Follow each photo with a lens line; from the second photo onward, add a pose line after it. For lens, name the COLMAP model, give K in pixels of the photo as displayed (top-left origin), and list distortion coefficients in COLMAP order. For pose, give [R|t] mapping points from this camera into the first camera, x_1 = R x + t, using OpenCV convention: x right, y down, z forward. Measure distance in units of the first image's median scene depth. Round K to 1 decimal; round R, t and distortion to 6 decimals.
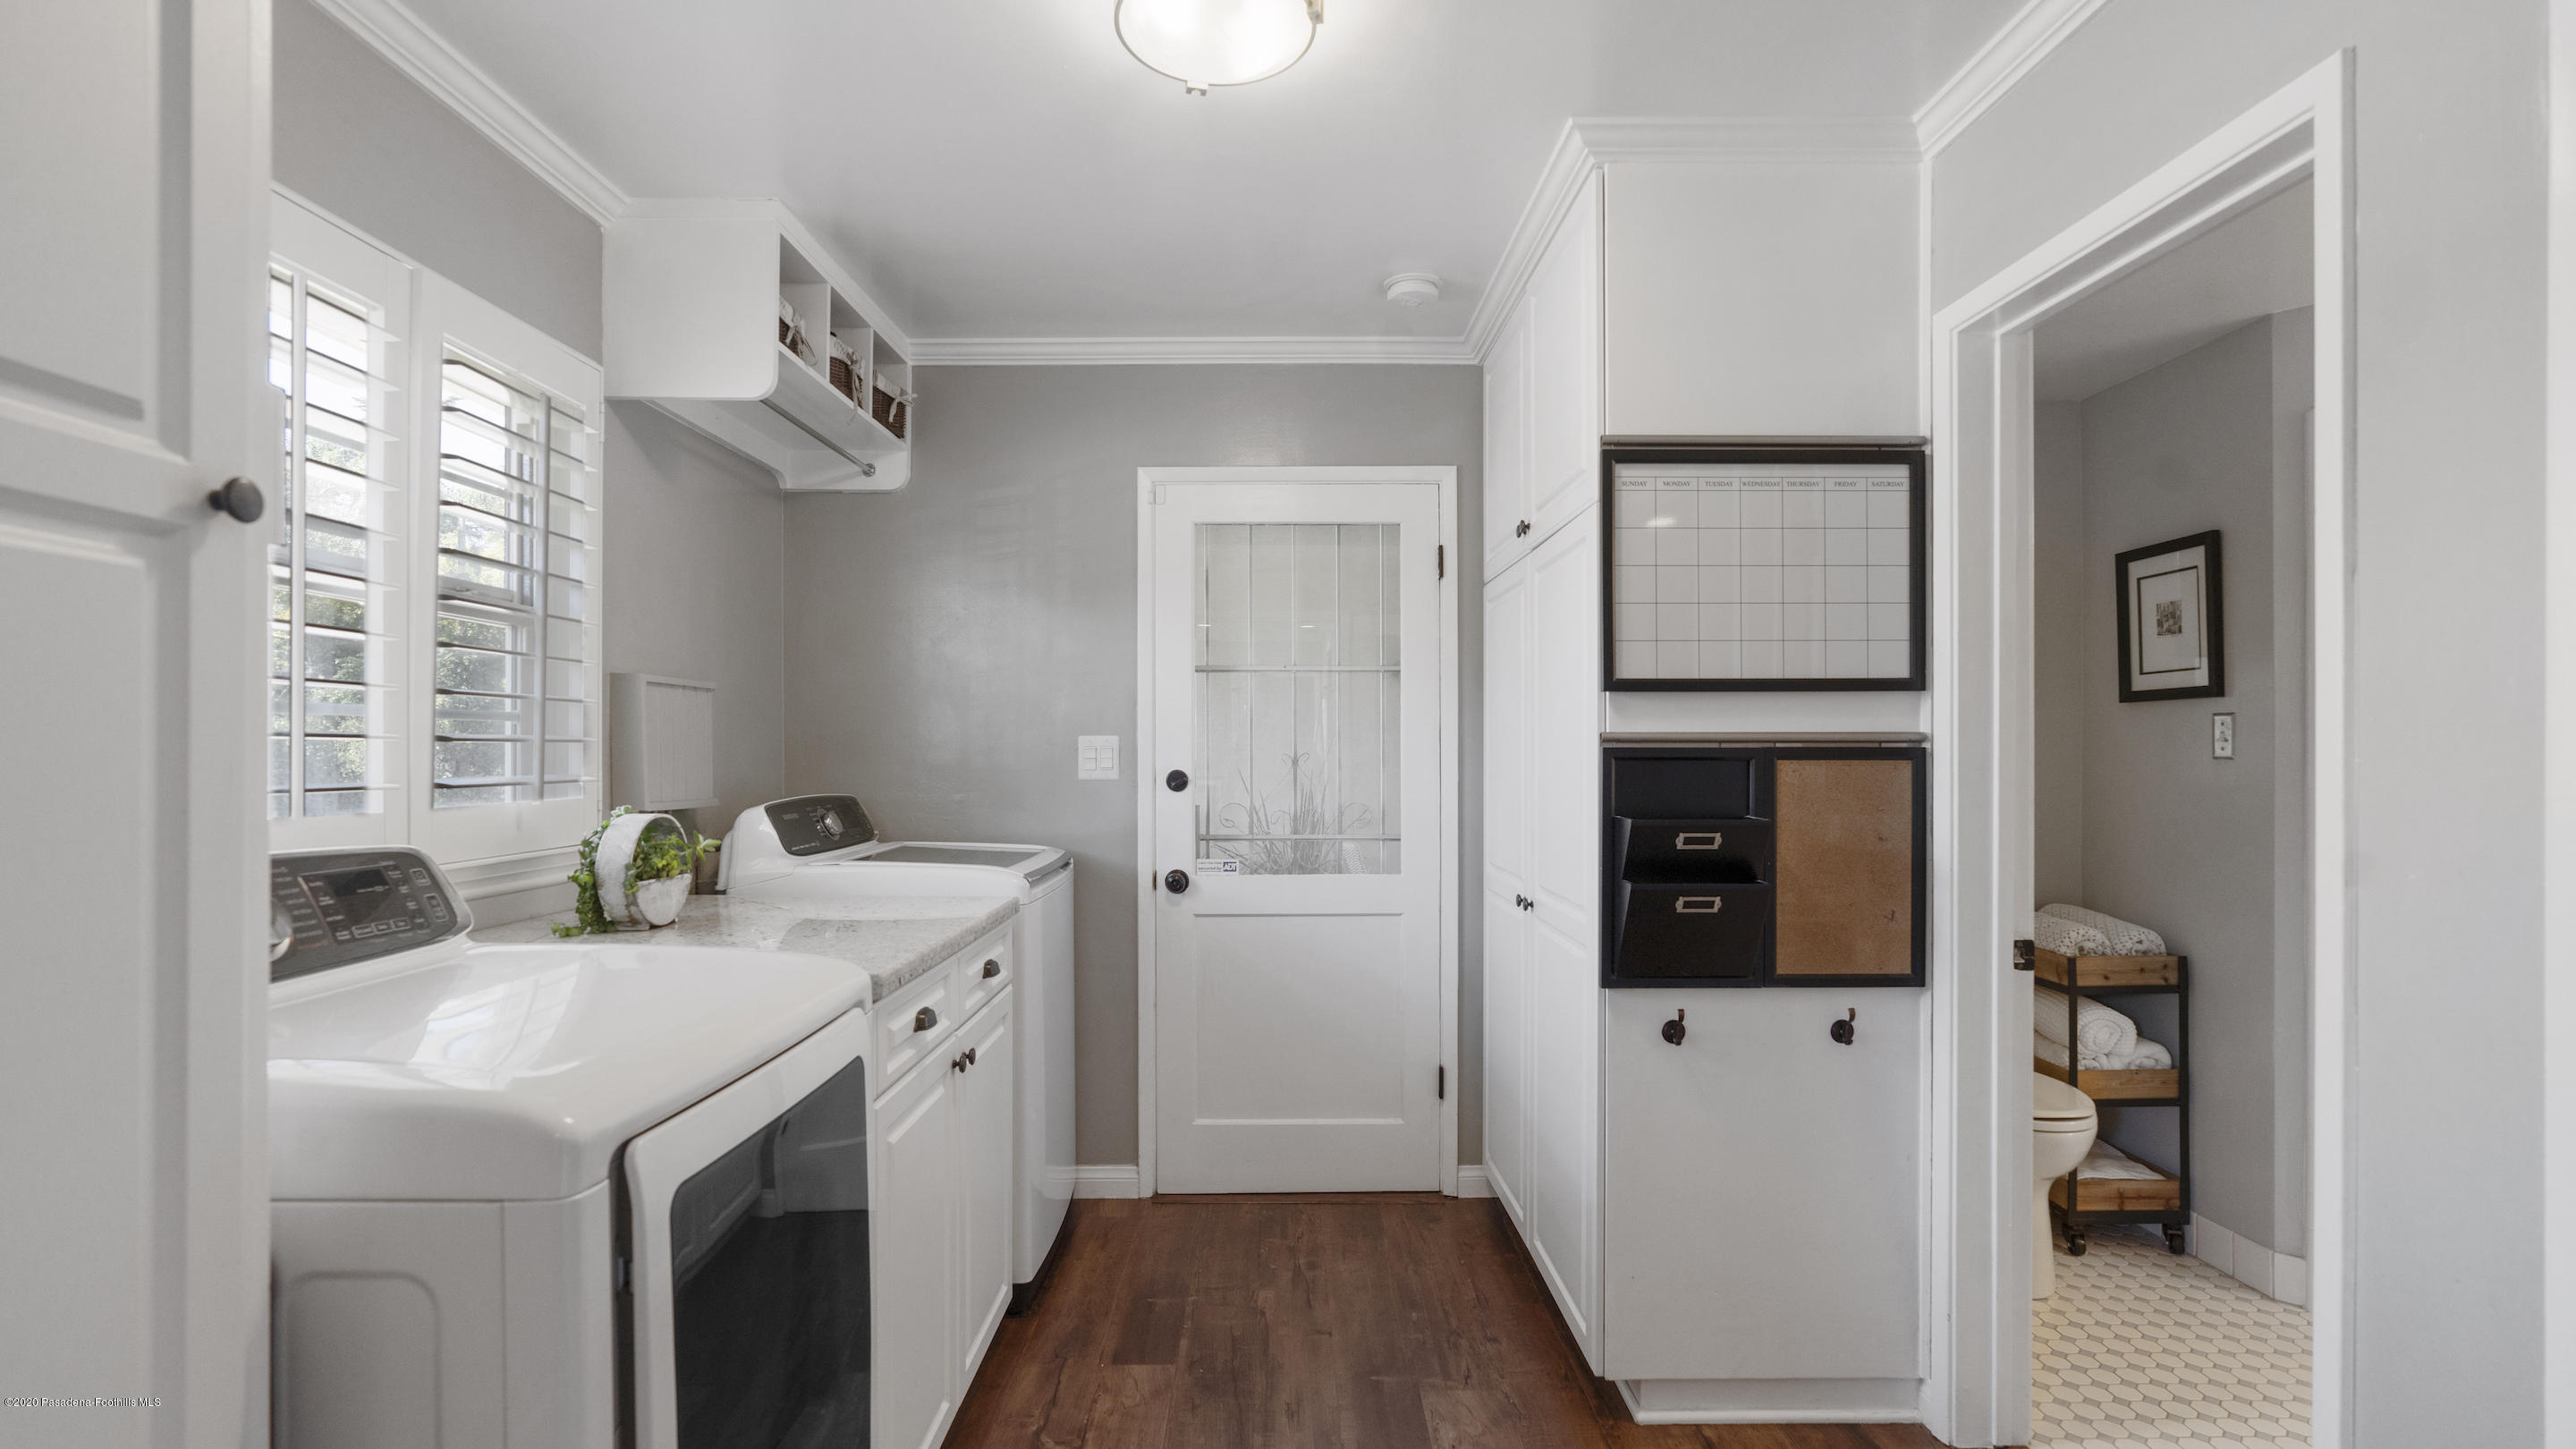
lens RADIAL K [[1151.3, 0, 1279.3], [0, 1151.3, 747.1], [0, 0, 1]] dist [-0.010392, 0.005998]
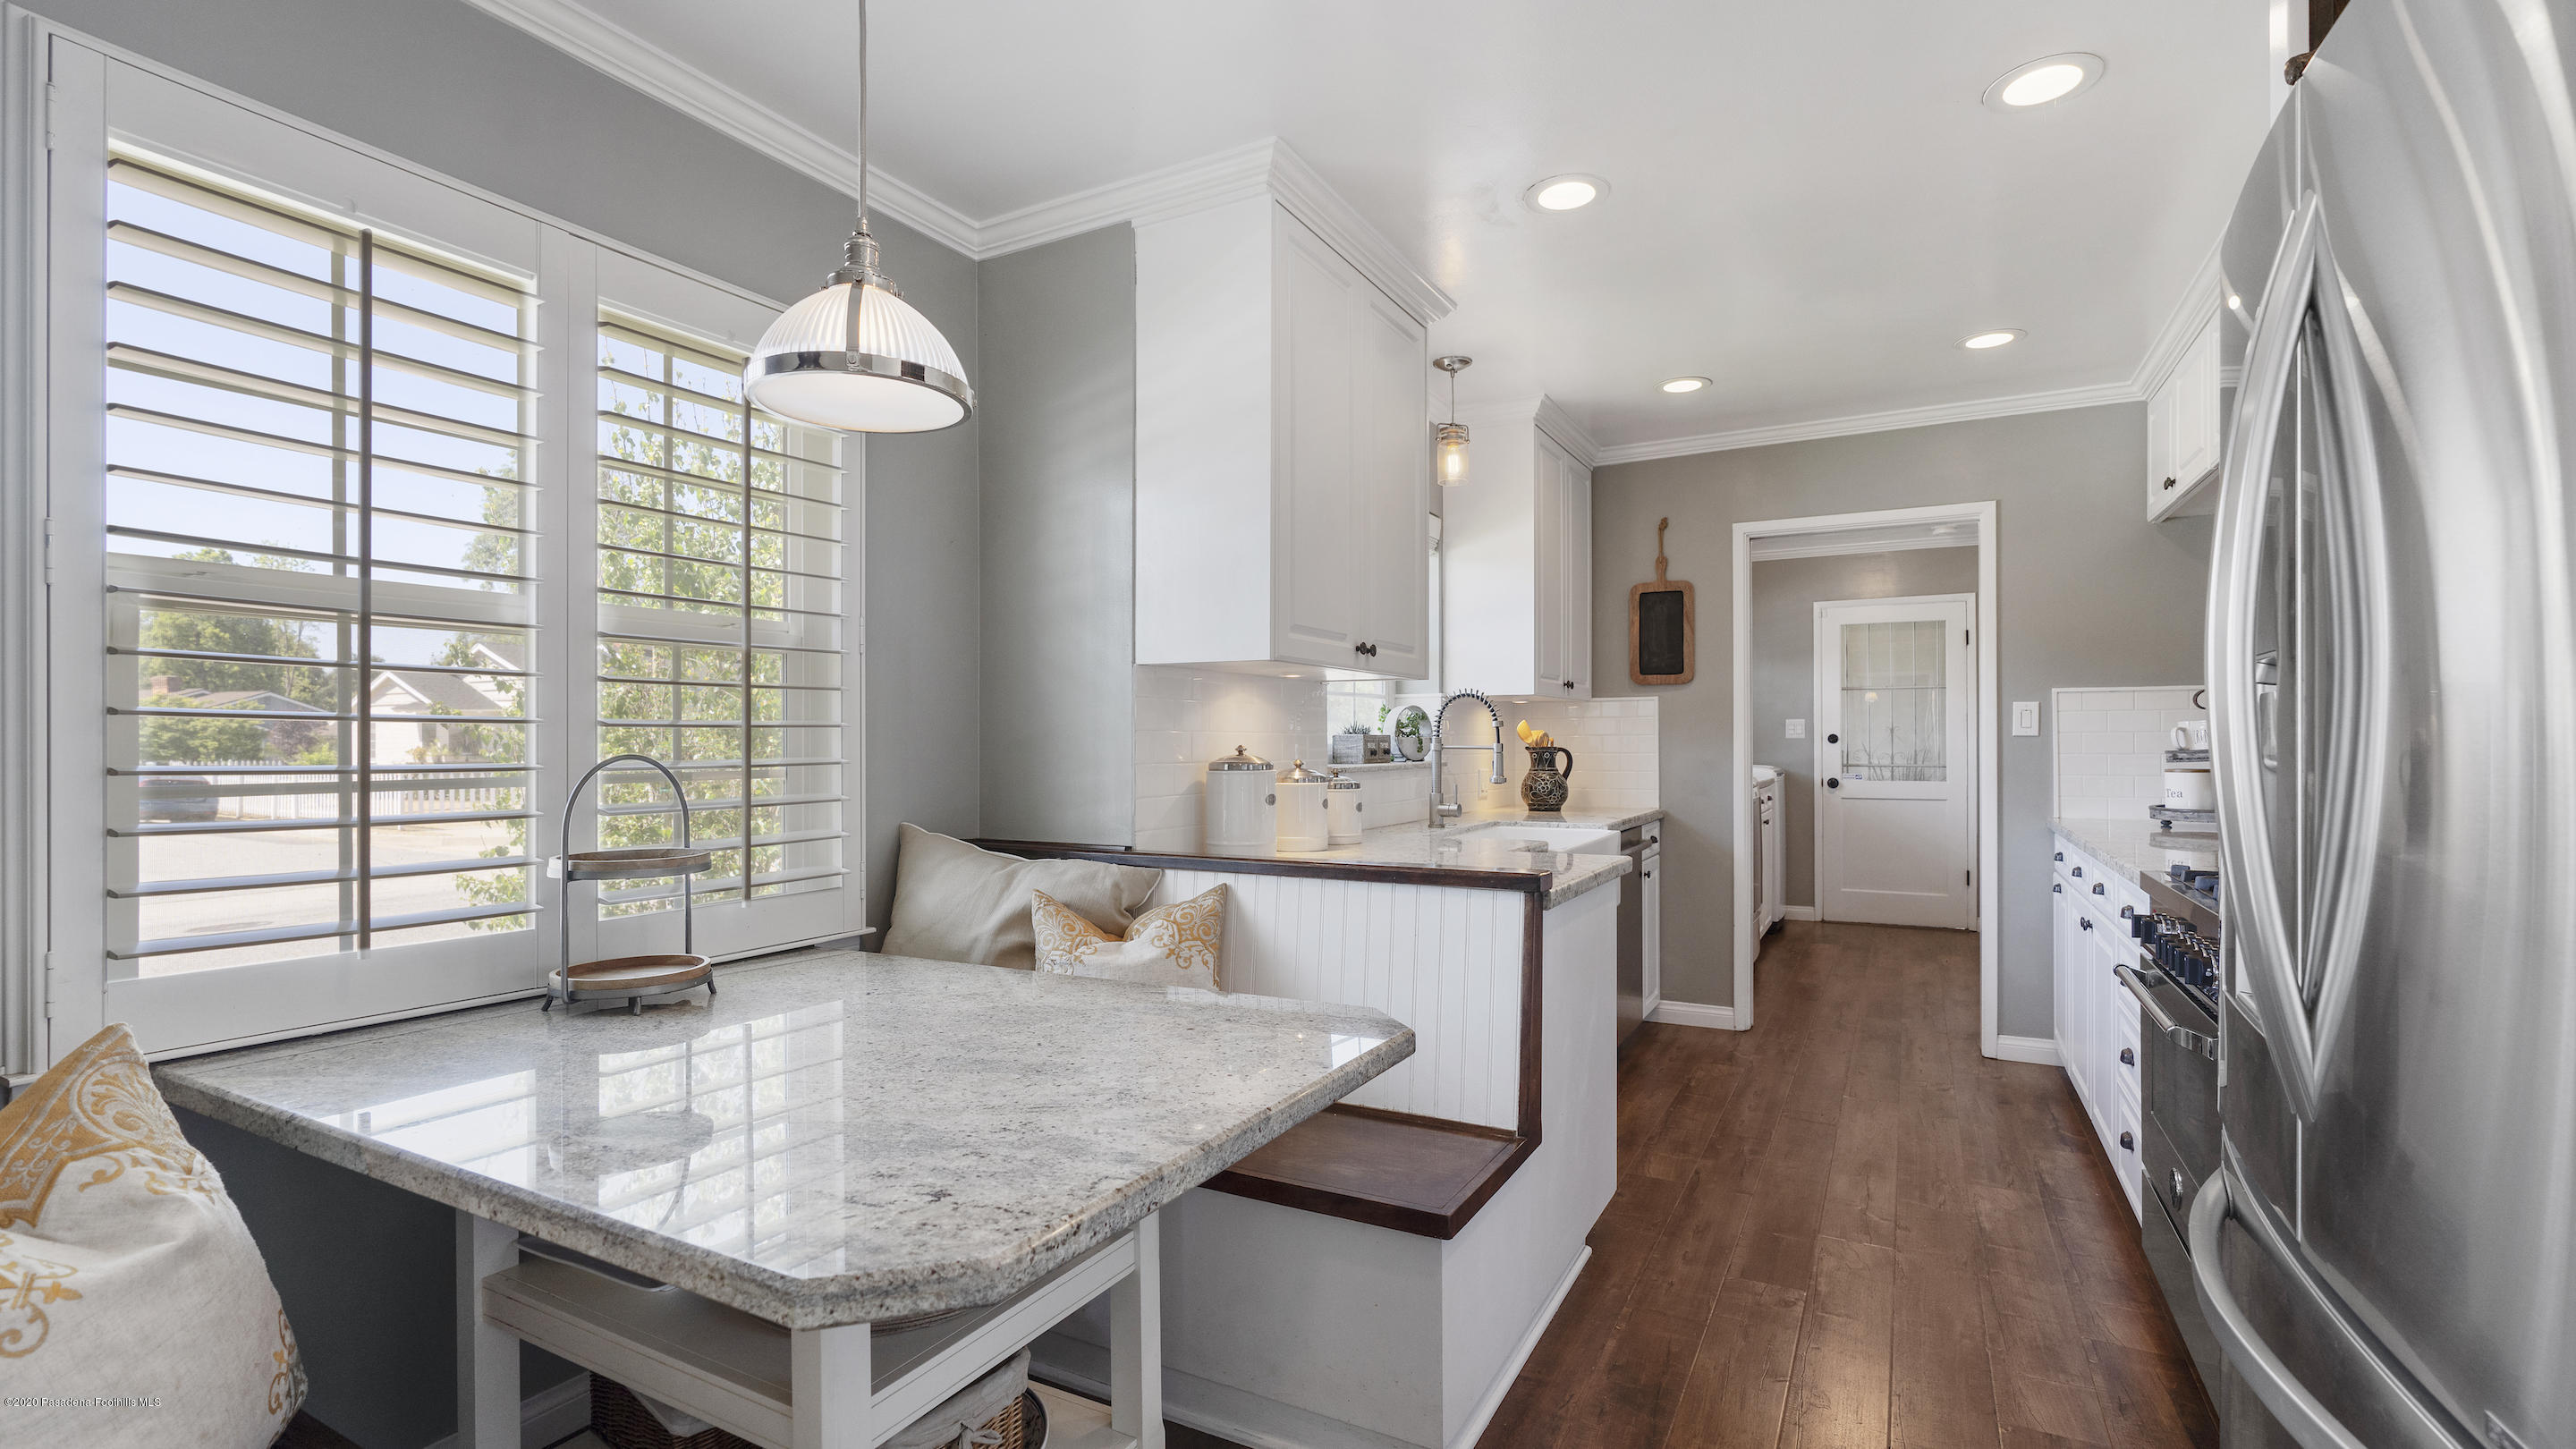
lens RADIAL K [[1151.3, 0, 1279.9], [0, 1151.3, 742.8], [0, 0, 1]] dist [-0.010392, 0.005998]
pose [[0.876853, -0.000902, -0.480757, 0.067198], [0.001418, 0.999999, 0.000710, 0.050554], [0.480756, -0.001304, 0.876853, -2.289803]]
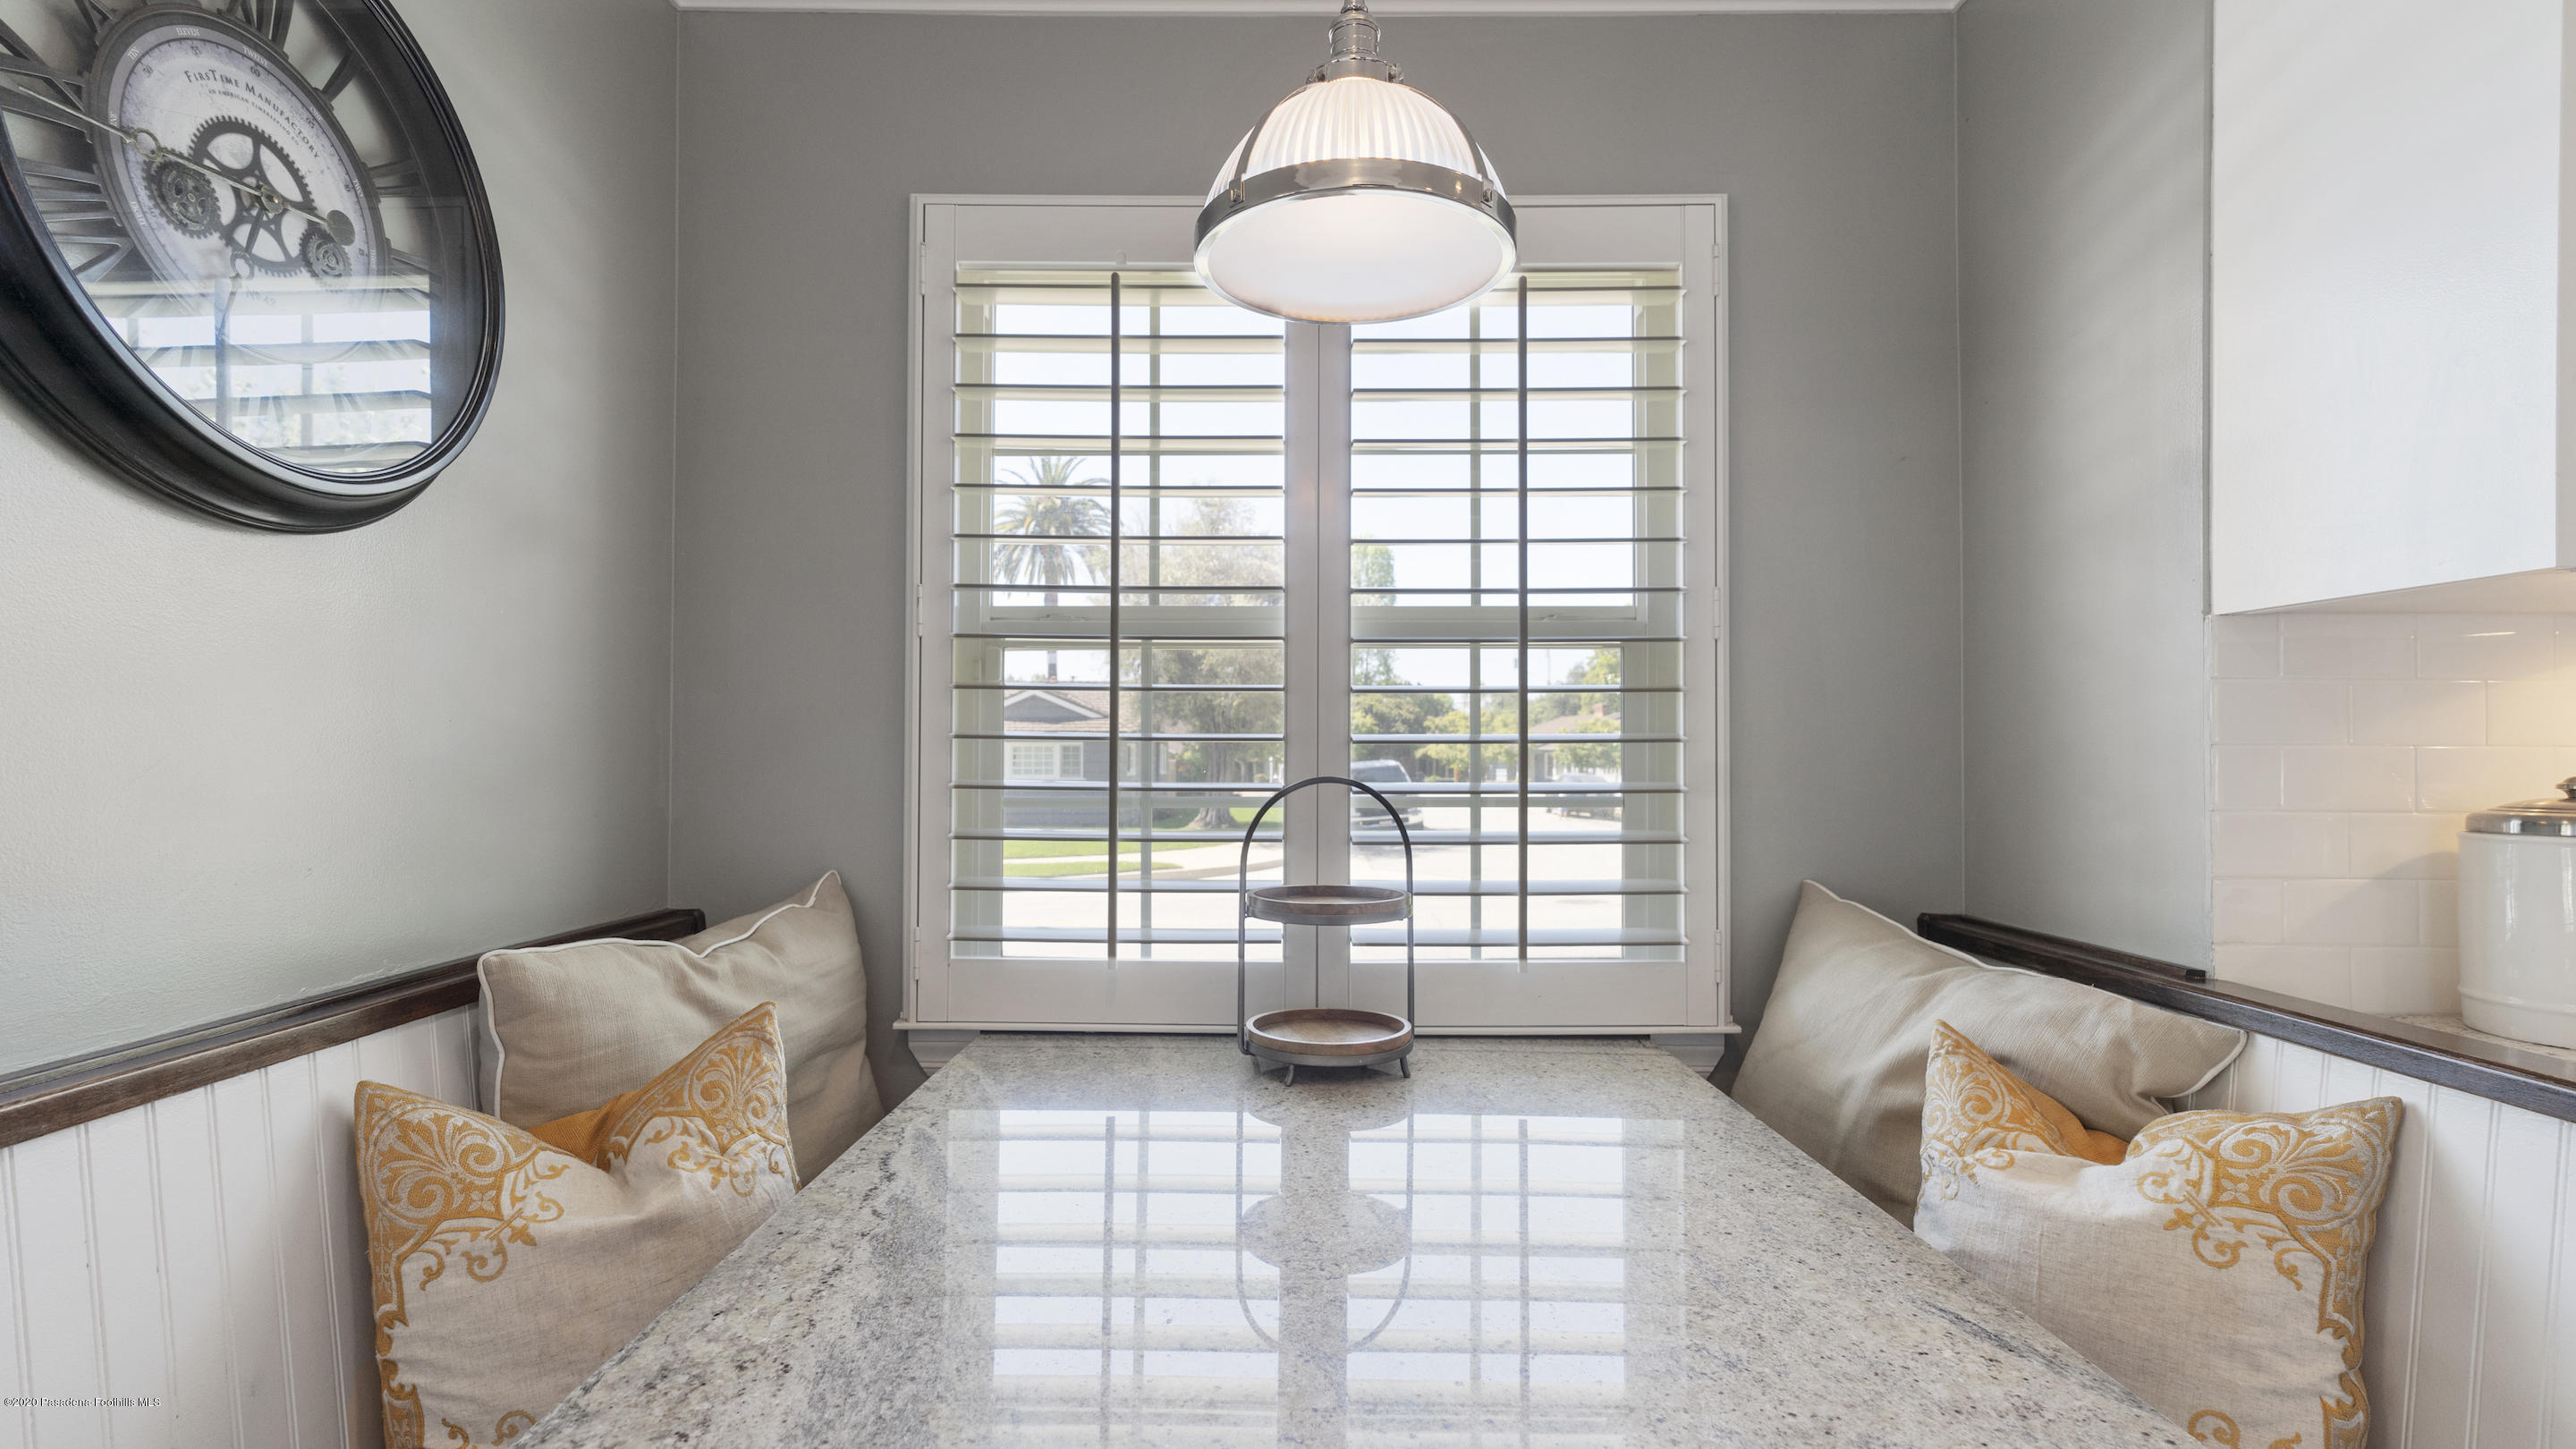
lens RADIAL K [[1151.3, 0, 1275.1], [0, 1151.3, 741.1], [0, 0, 1]] dist [-0.010392, 0.005998]
pose [[0.002360, -0.005470, -0.999982, -0.030049], [-0.002108, 0.999983, -0.005475, 0.040520], [0.999995, 0.002121, 0.002348, -1.818530]]
